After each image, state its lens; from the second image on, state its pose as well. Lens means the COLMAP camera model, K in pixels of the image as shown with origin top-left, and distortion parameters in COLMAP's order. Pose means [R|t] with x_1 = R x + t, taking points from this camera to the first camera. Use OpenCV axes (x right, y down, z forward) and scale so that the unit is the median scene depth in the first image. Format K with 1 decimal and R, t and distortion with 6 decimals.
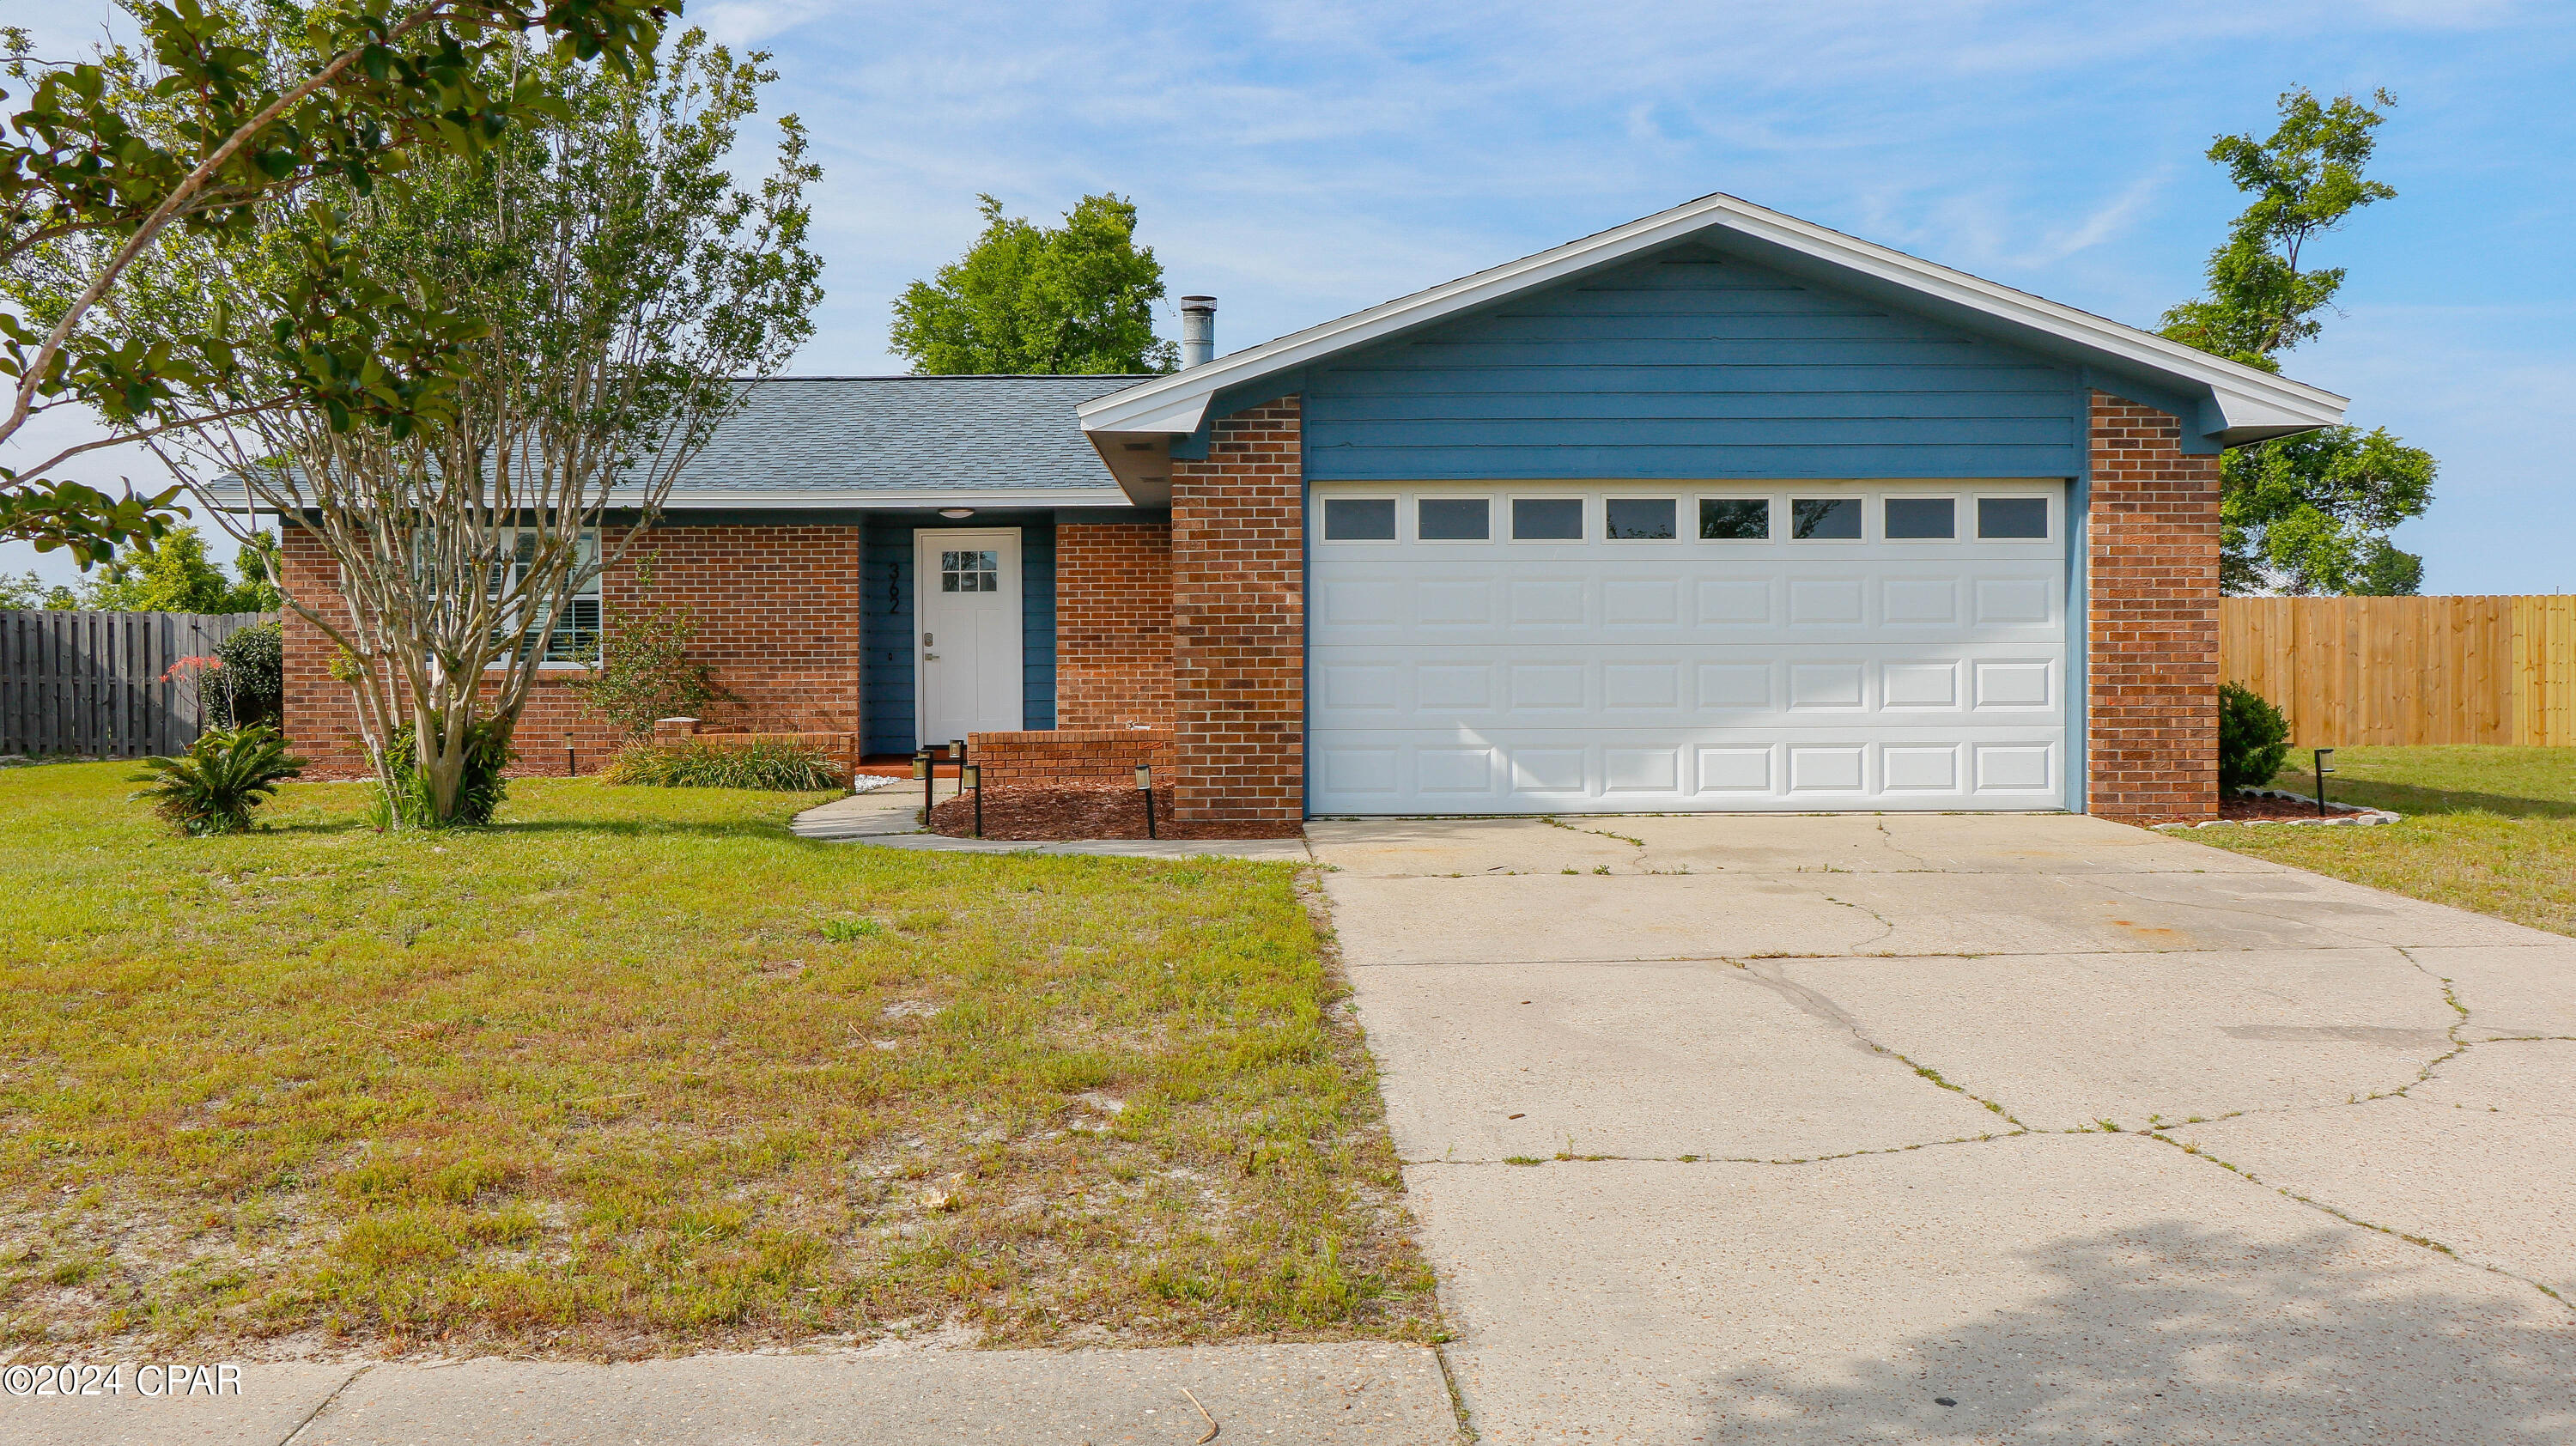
lens RADIAL K [[2075.4, 0, 1219.2], [0, 2075.4, 657.8], [0, 0, 1]] dist [-0.021930, 0.015175]
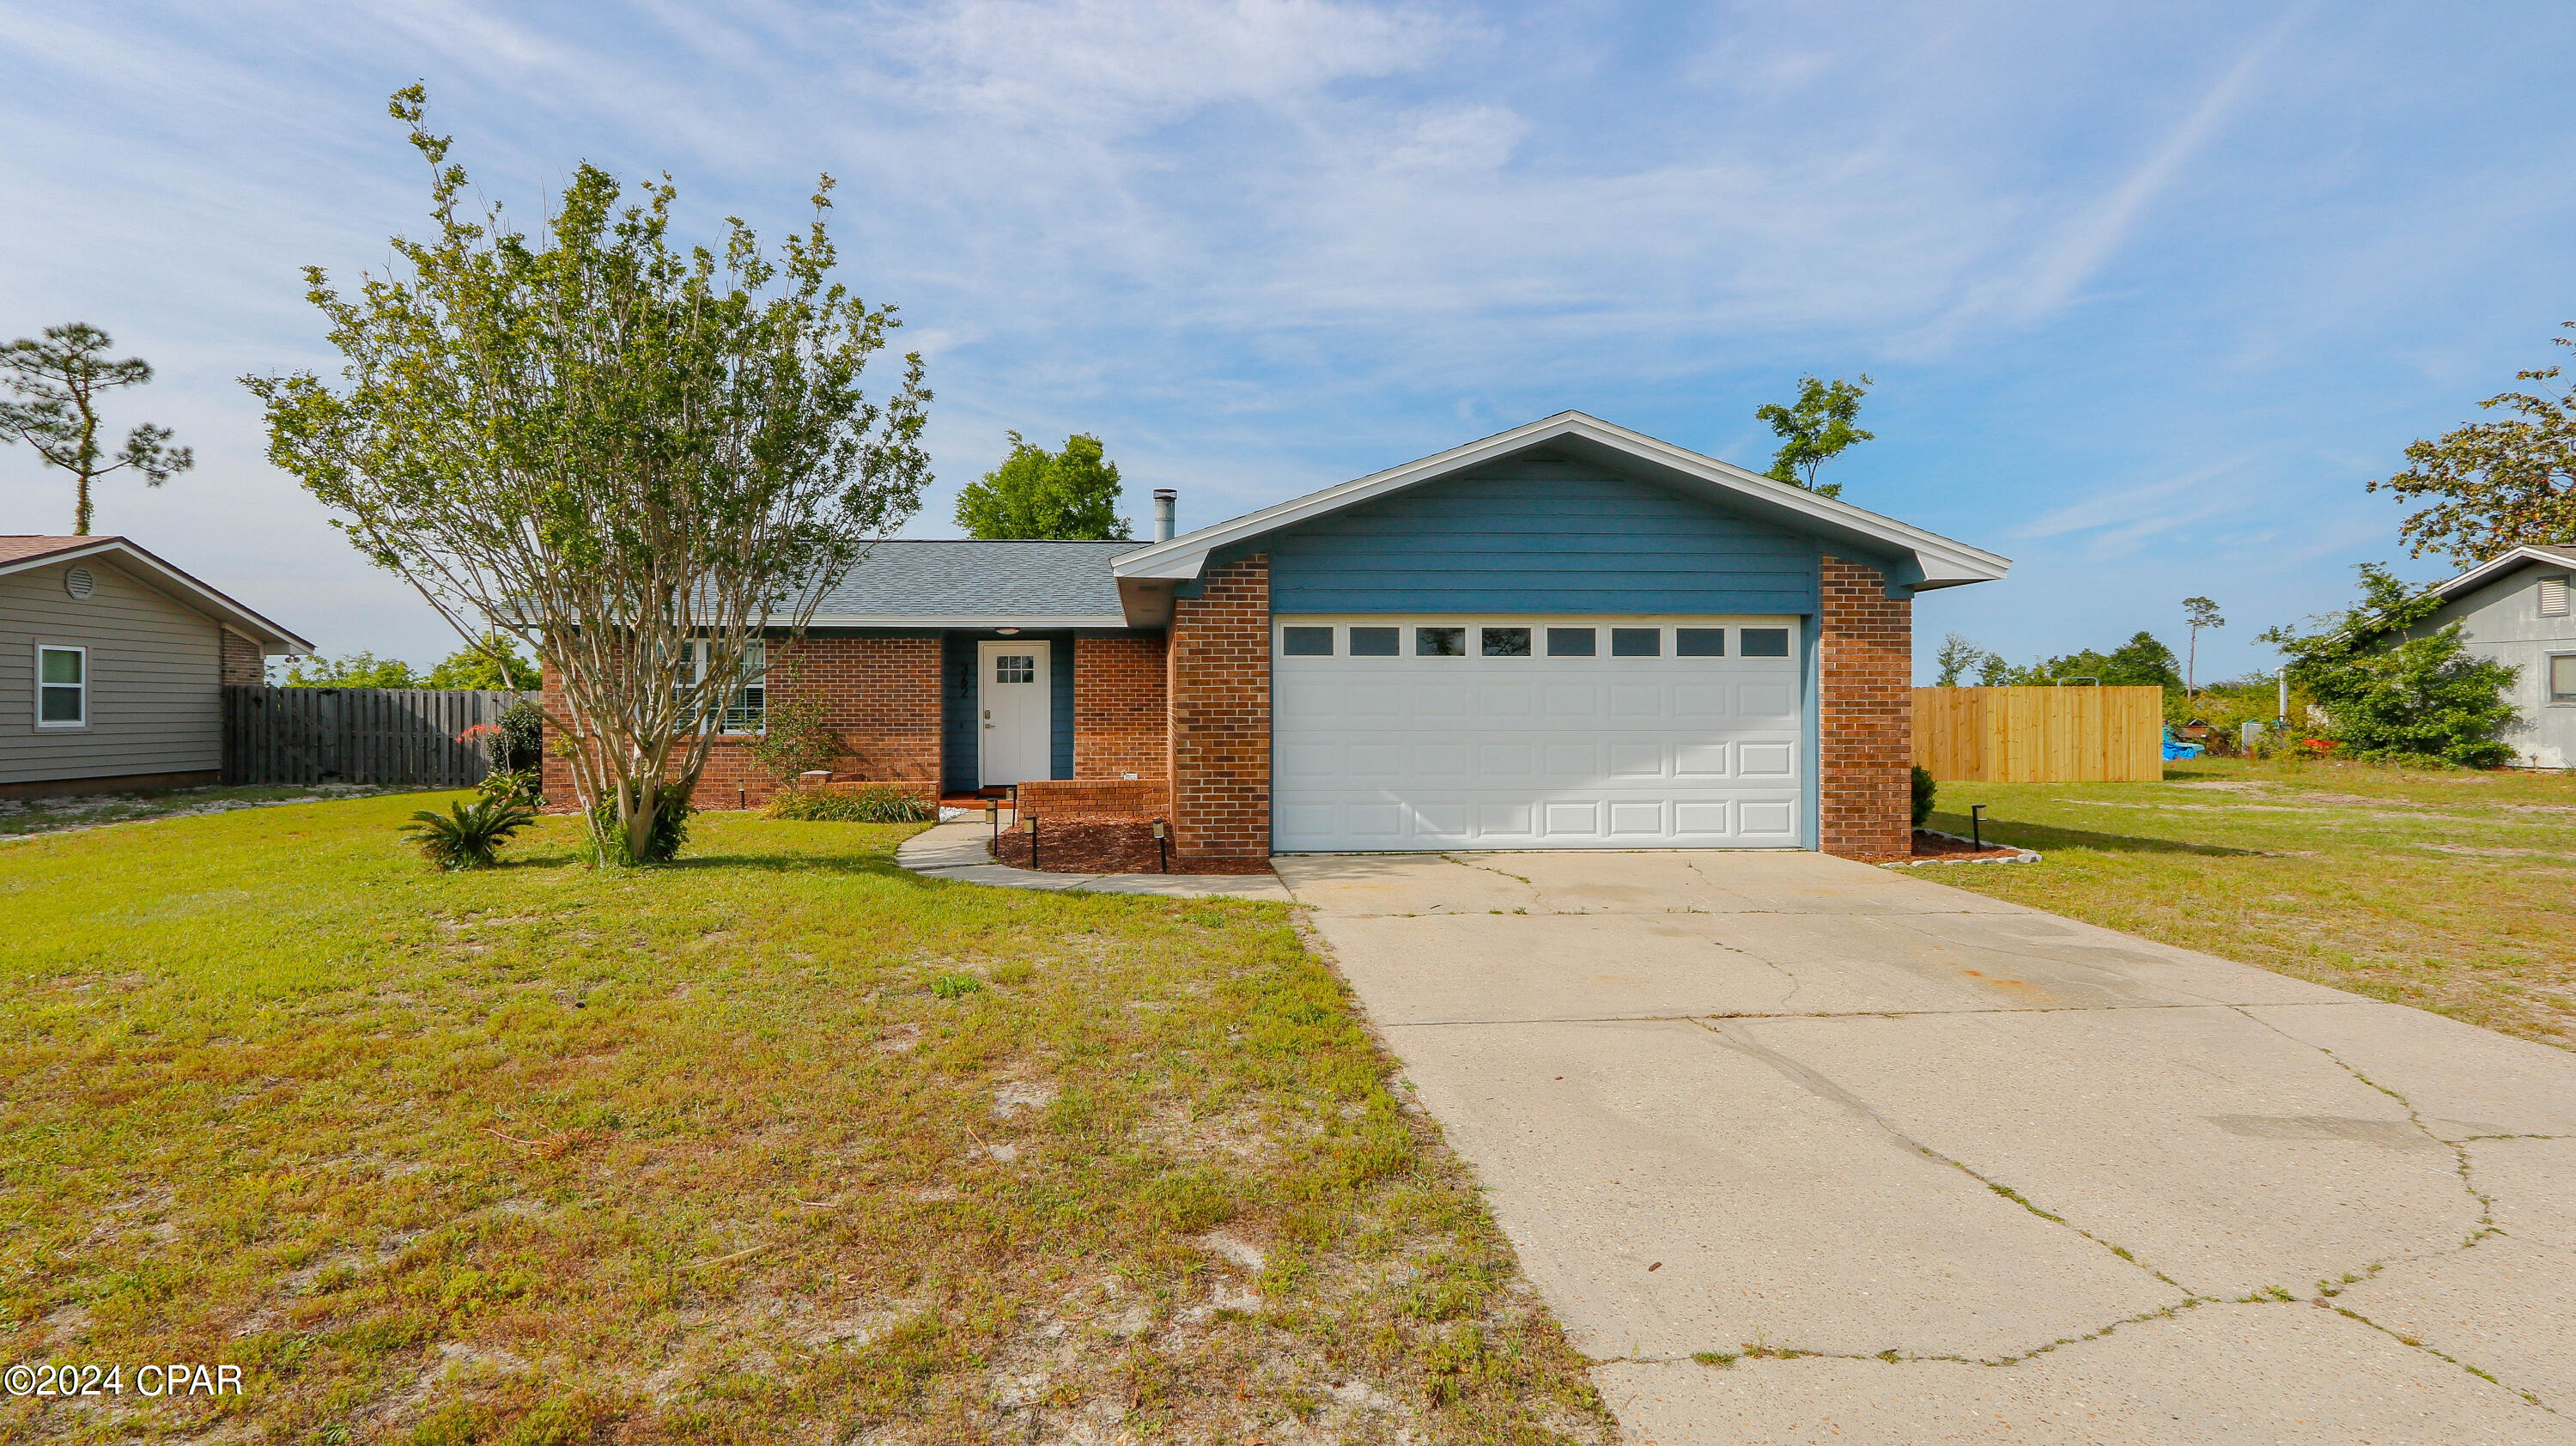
lens RADIAL K [[1203.0, 0, 1190.4], [0, 1203.0, 688.3], [0, 0, 1]] dist [-0.001111, -0.000880]
pose [[0.999068, 0.004411, 0.042933, -0.046923], [-0.003680, 0.999847, -0.017088, -0.020373], [-0.043002, 0.016914, 0.998932, 0.190034]]
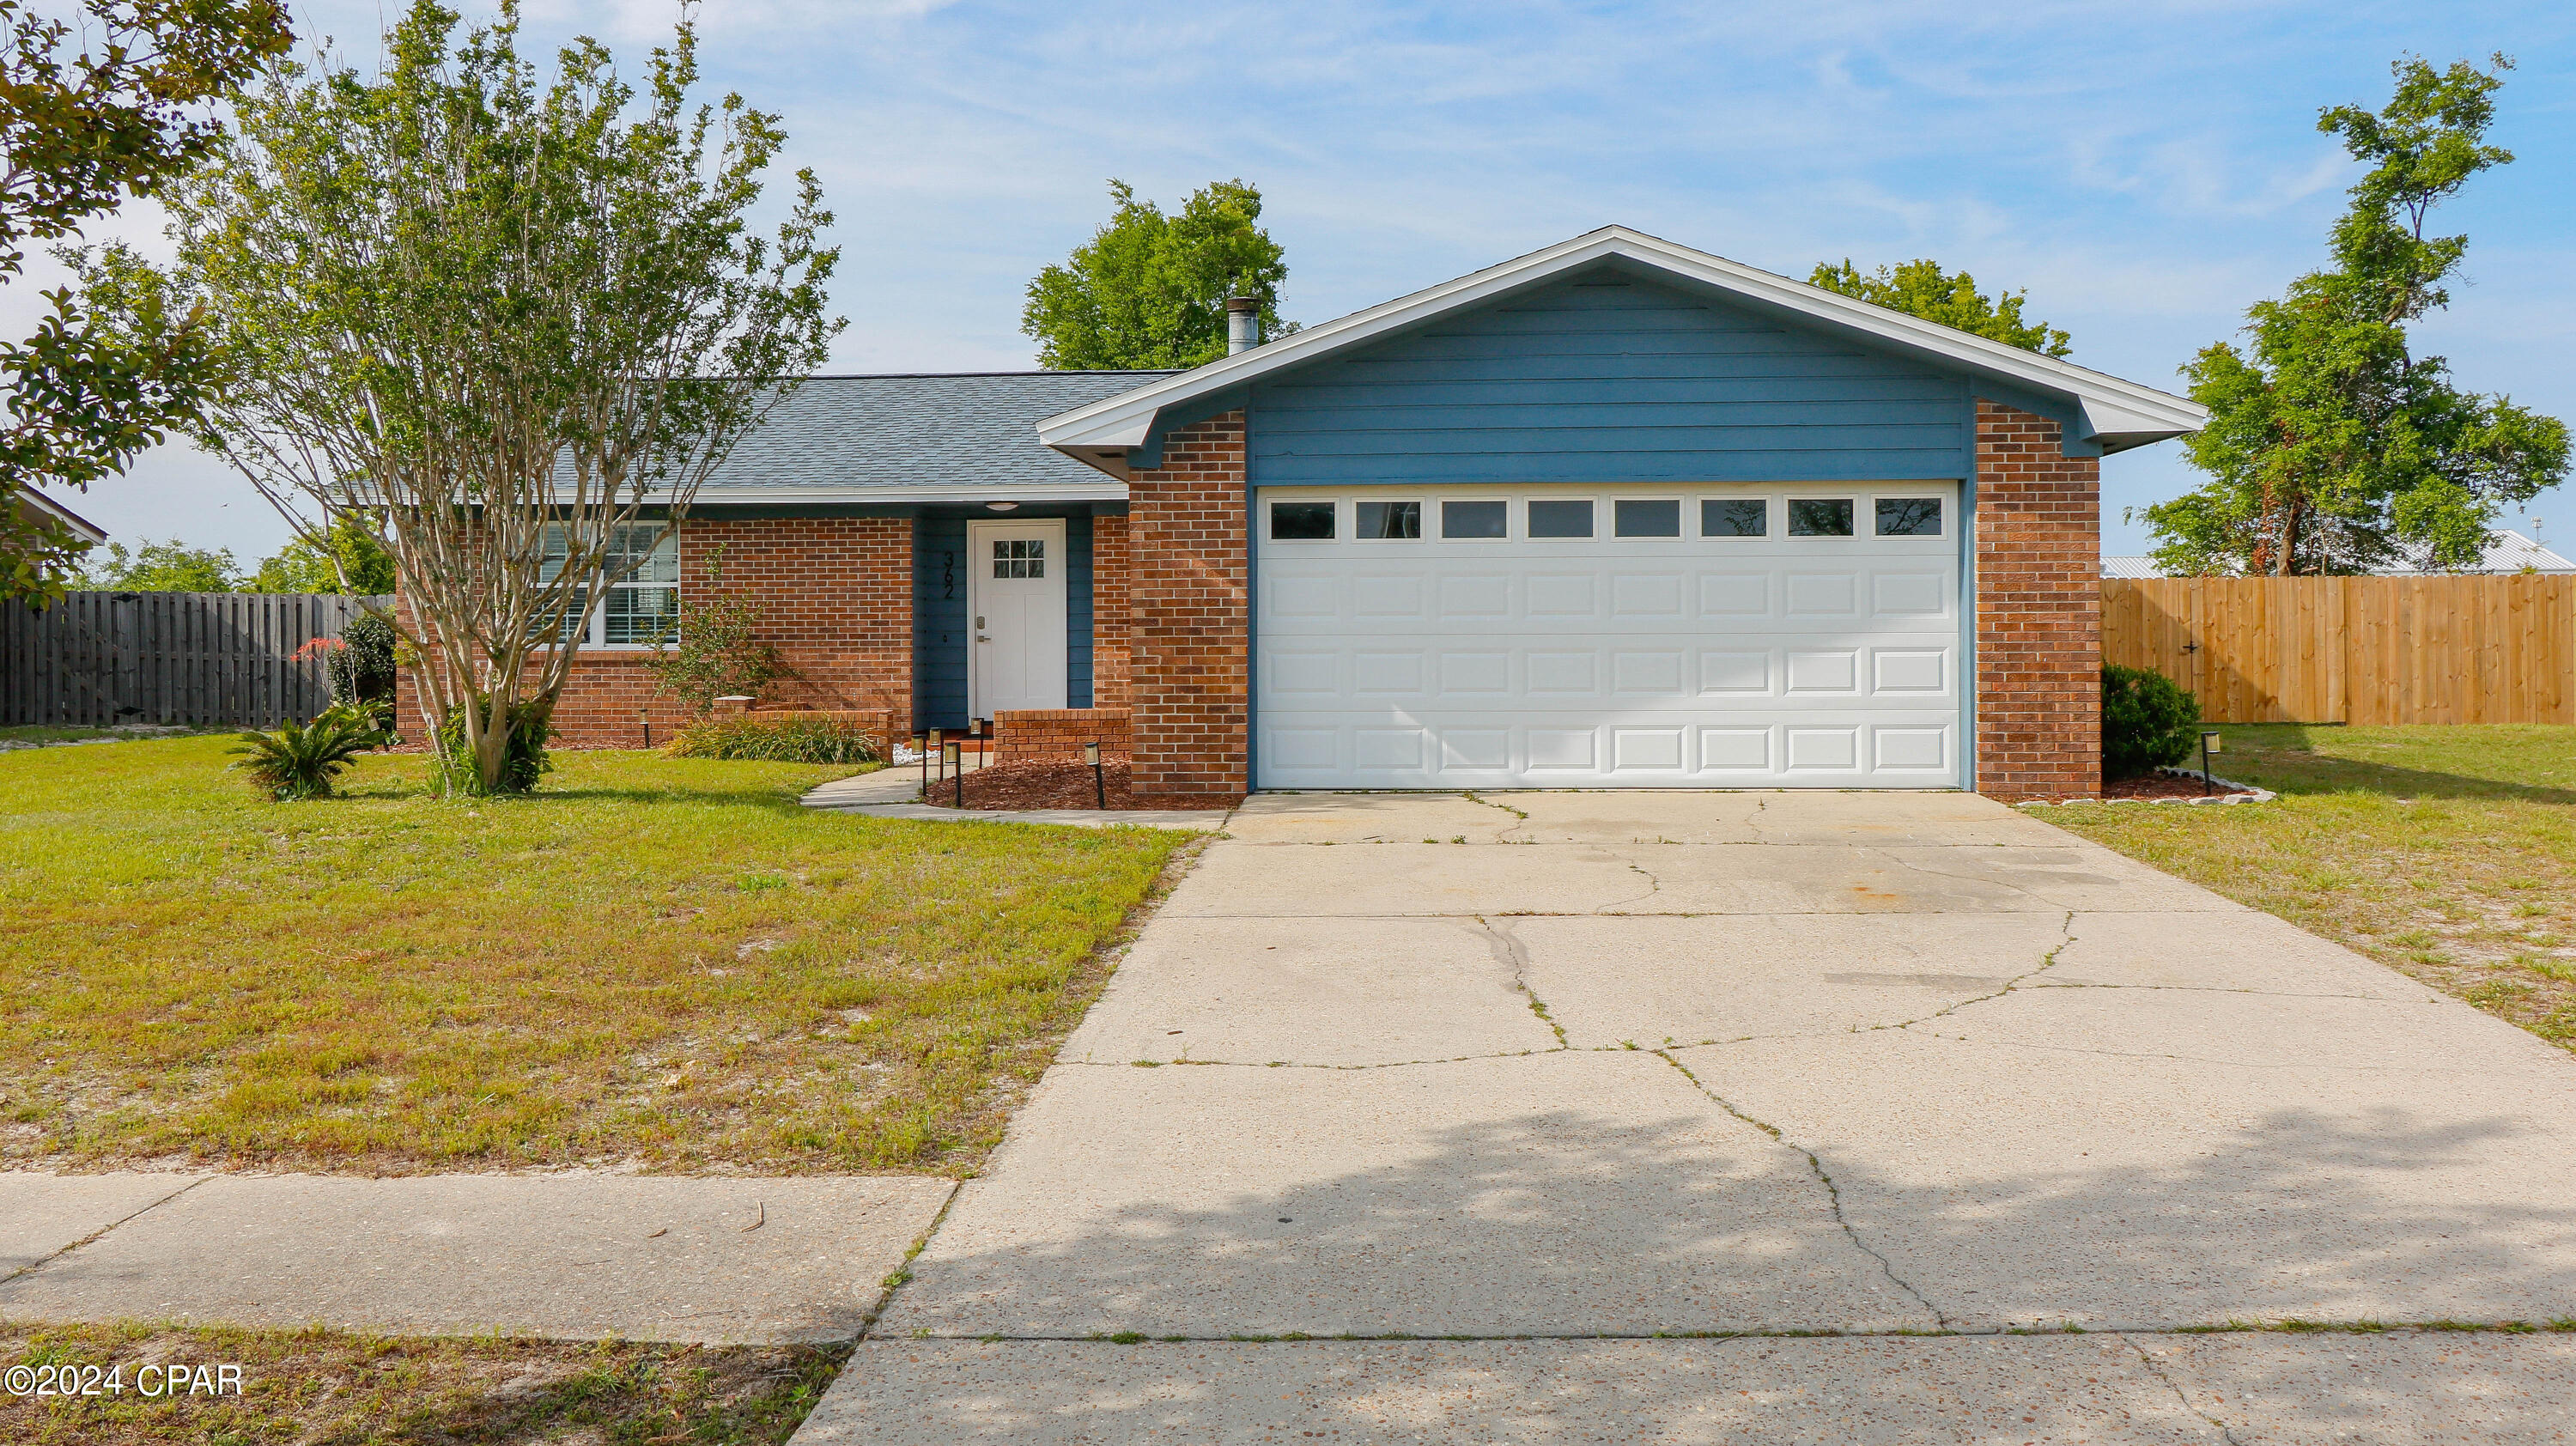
lens RADIAL K [[2115.5, 0, 1249.0], [0, 2115.5, 583.6], [0, 0, 1]] dist [-0.018391, 0.008334]
pose [[0.996827, -0.001812, -0.079573, 0.128796], [0.000232, 0.999803, -0.019863, -0.010858], [0.079593, 0.019781, 0.996631, -0.121869]]
